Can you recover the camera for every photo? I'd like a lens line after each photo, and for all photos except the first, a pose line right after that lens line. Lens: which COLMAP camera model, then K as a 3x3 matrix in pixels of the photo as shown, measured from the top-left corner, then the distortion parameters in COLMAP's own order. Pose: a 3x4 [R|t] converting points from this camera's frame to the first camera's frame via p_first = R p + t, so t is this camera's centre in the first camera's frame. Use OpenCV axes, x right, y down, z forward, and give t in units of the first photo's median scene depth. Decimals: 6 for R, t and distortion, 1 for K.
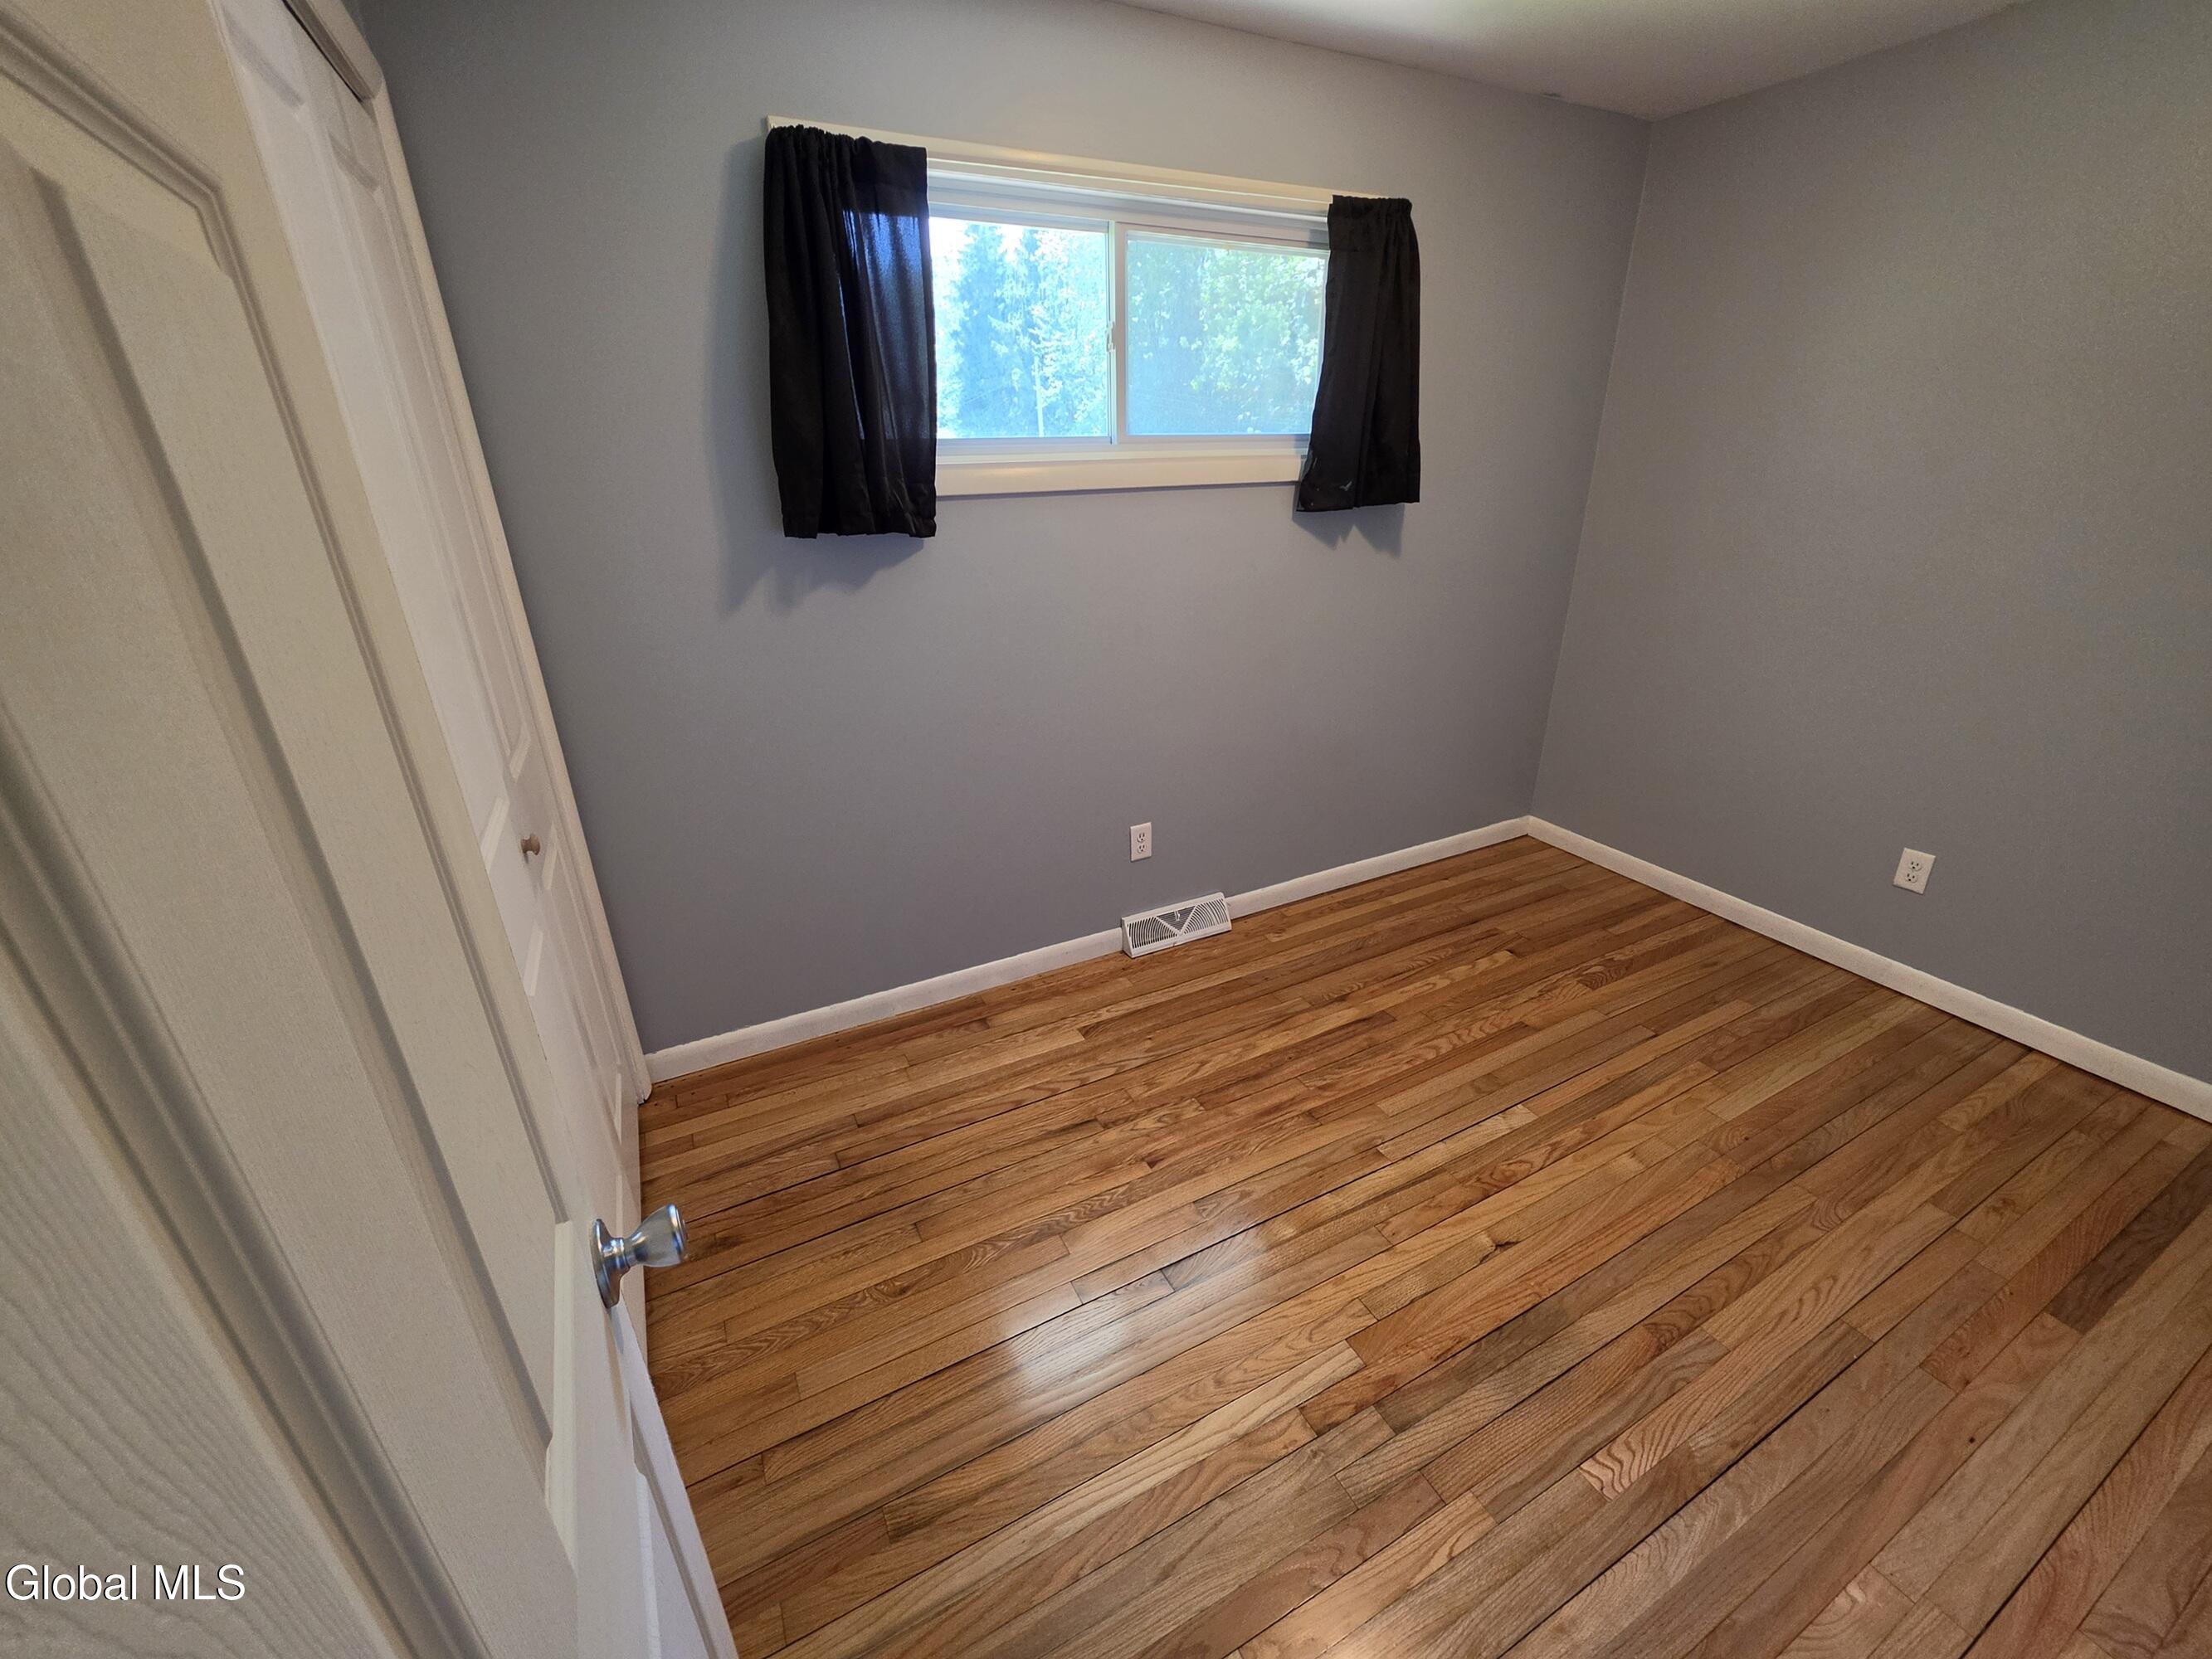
lens RADIAL K [[890.7, 0, 1115.9], [0, 890.7, 821.8], [0, 0, 1]] dist [-0.003869, 0.000175]
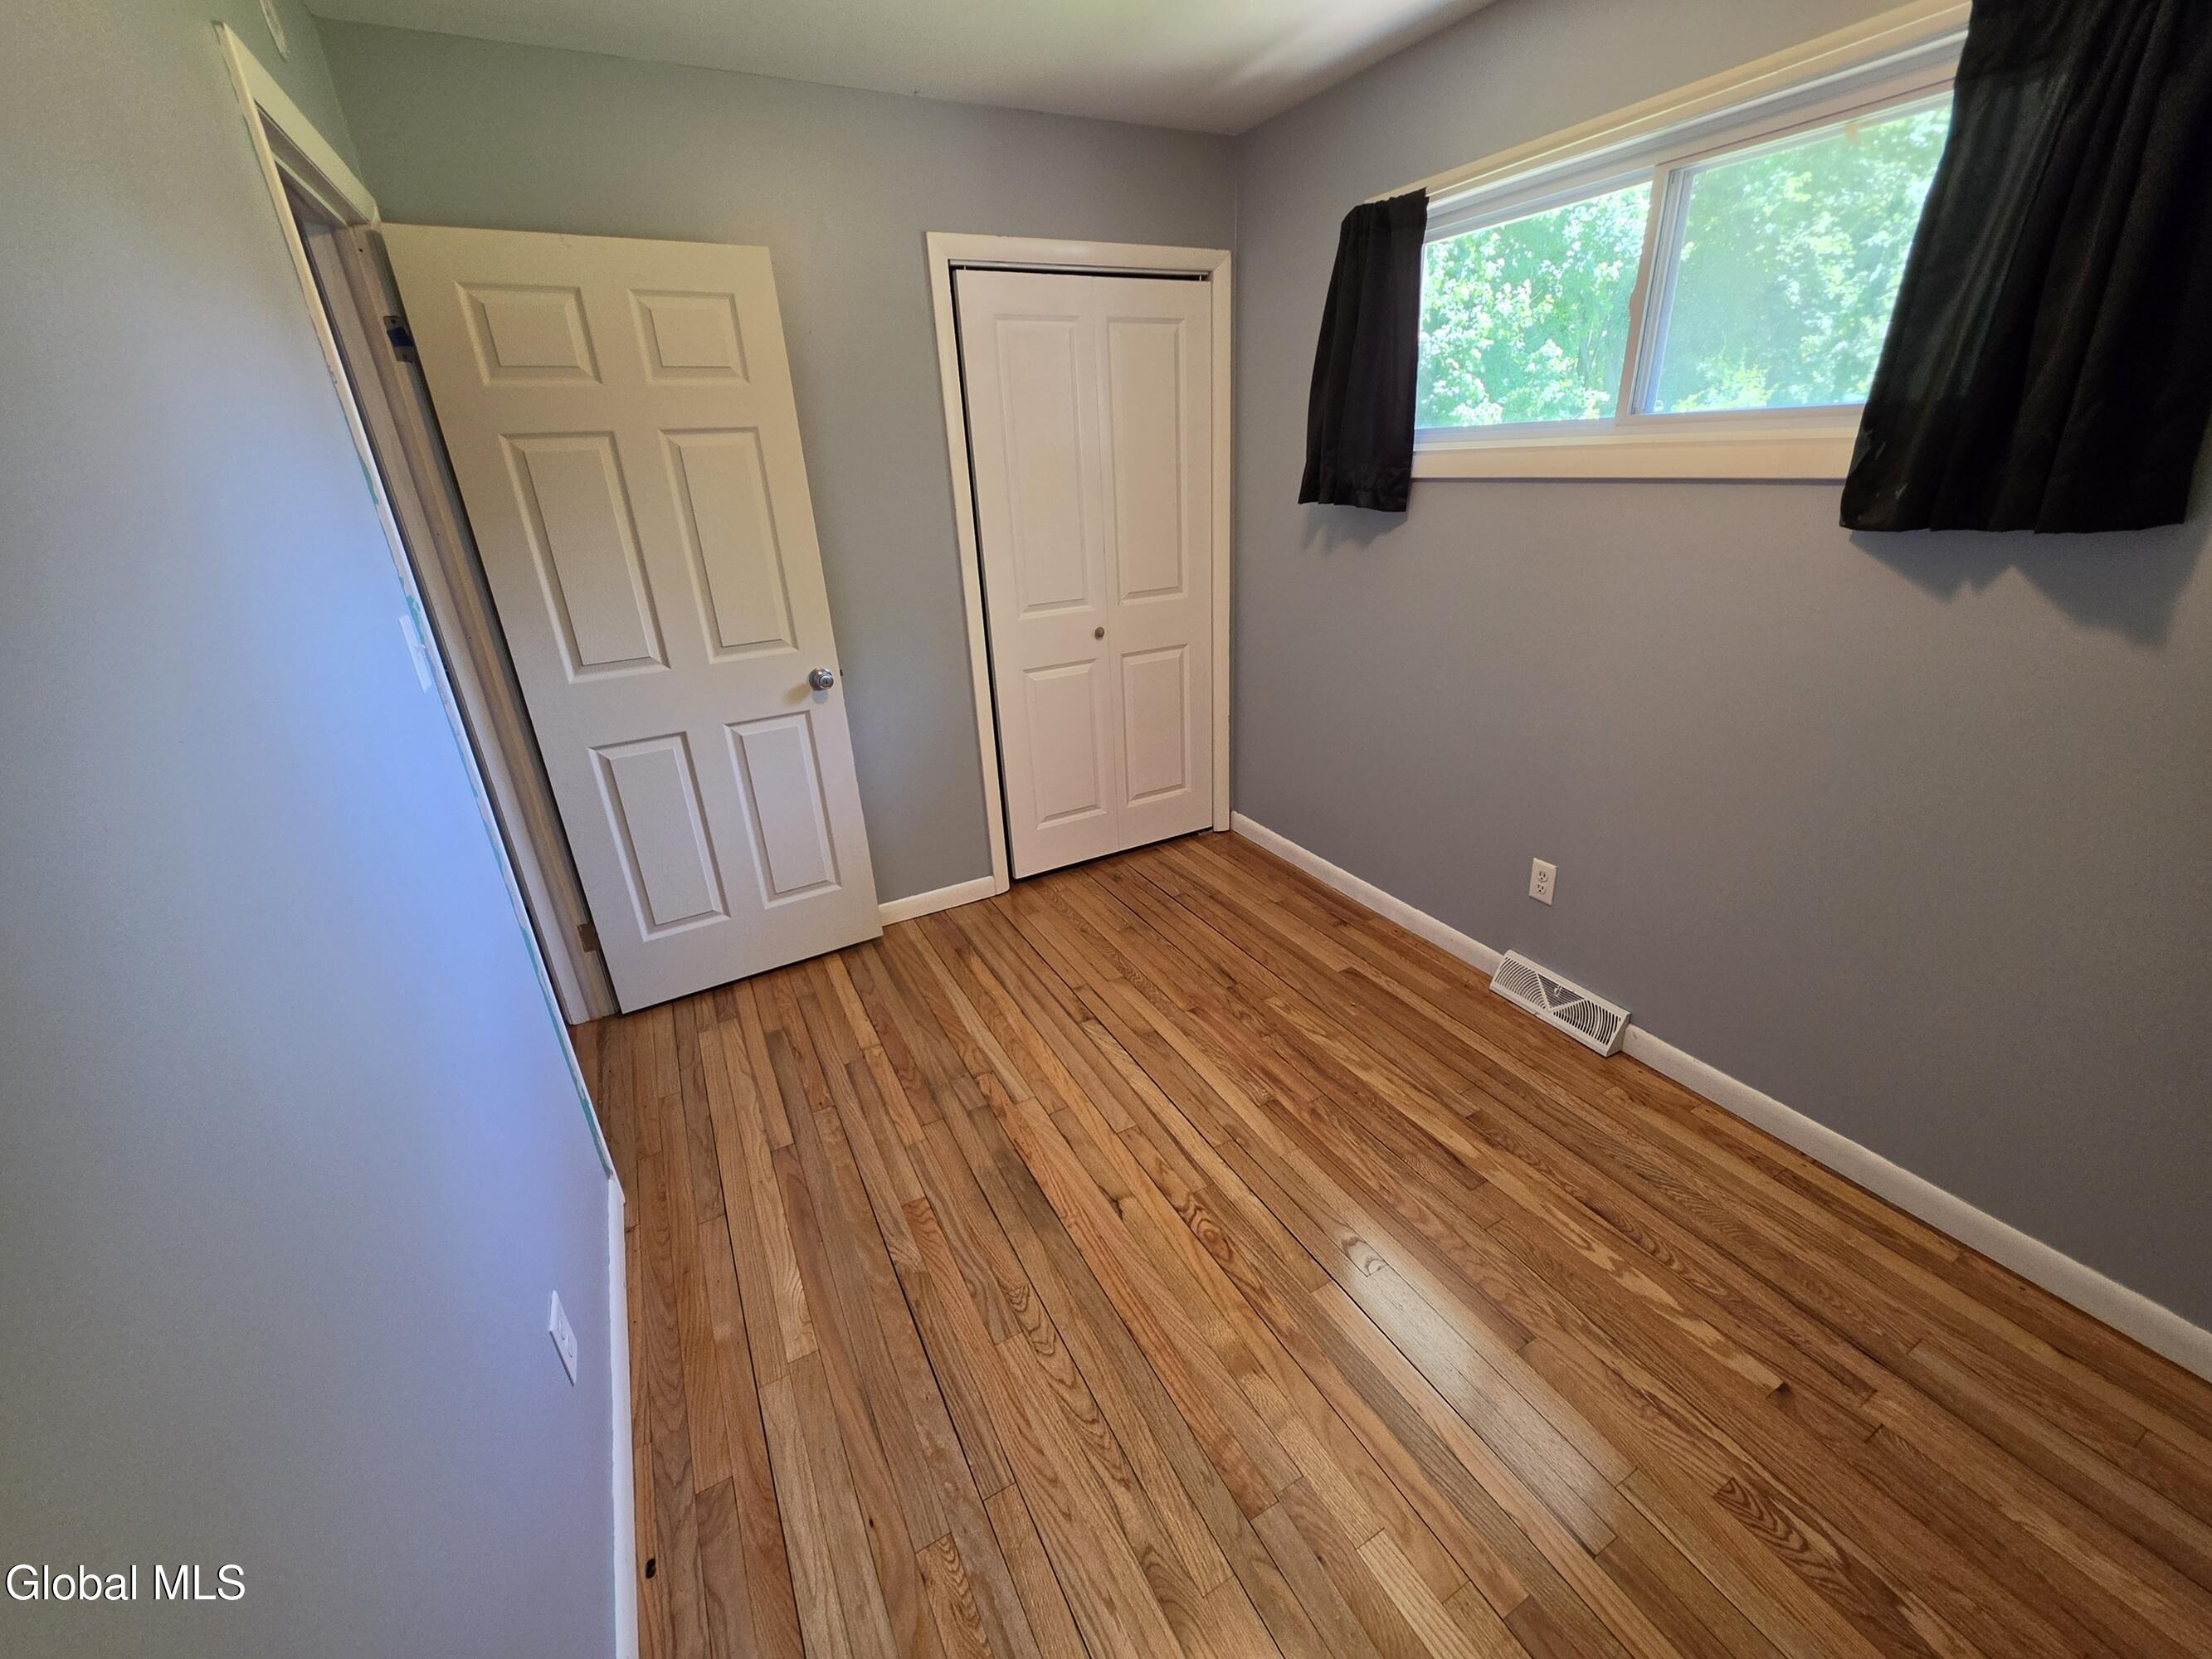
lens RADIAL K [[890.7, 0, 1115.9], [0, 890.7, 821.8], [0, 0, 1]] dist [-0.003869, 0.000175]
pose [[0.014488, 0.400739, -0.916078, 0.910197], [-0.344225, 0.862171, 0.371713, -0.237622], [0.938775, 0.309951, 0.150436, 0.511734]]
